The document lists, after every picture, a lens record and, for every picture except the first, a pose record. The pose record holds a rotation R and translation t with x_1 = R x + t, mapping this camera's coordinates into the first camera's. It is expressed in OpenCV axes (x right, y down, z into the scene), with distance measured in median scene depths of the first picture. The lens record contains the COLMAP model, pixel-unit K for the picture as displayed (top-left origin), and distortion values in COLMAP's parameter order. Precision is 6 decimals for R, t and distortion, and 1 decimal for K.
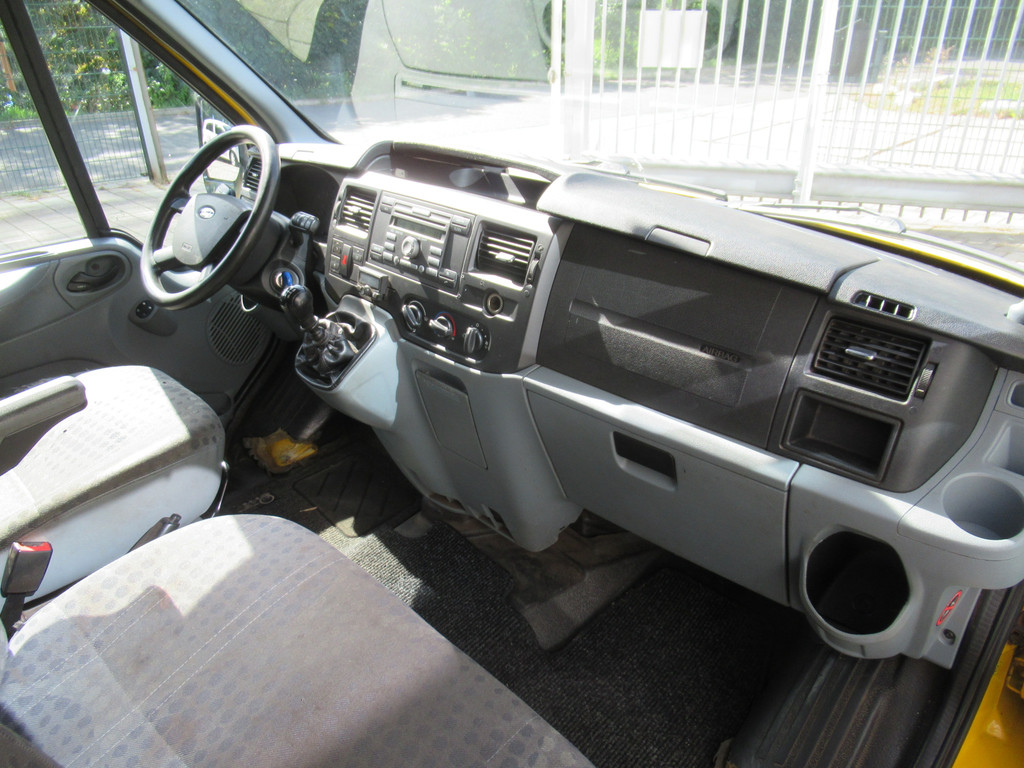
lens RADIAL K [[761.6, 0, 512.0], [0, 761.6, 384.0], [0, 0, 1]] dist [-0.002645, -0.002333]
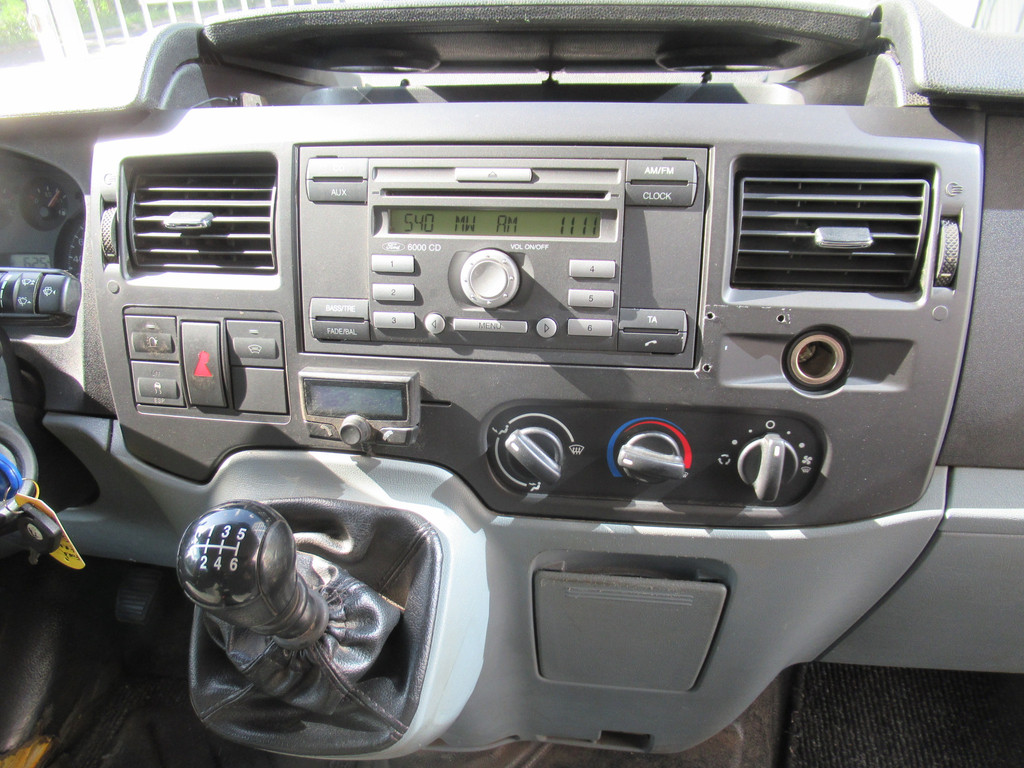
lens RADIAL K [[761.6, 0, 512.0], [0, 761.6, 384.0], [0, 0, 1]] dist [-0.002645, -0.002333]
pose [[0.794334, -0.324224, 0.513724, -0.322558], [0.297737, 0.944913, 0.135988, -0.177376], [-0.529515, 0.044935, 0.847110, 0.689466]]
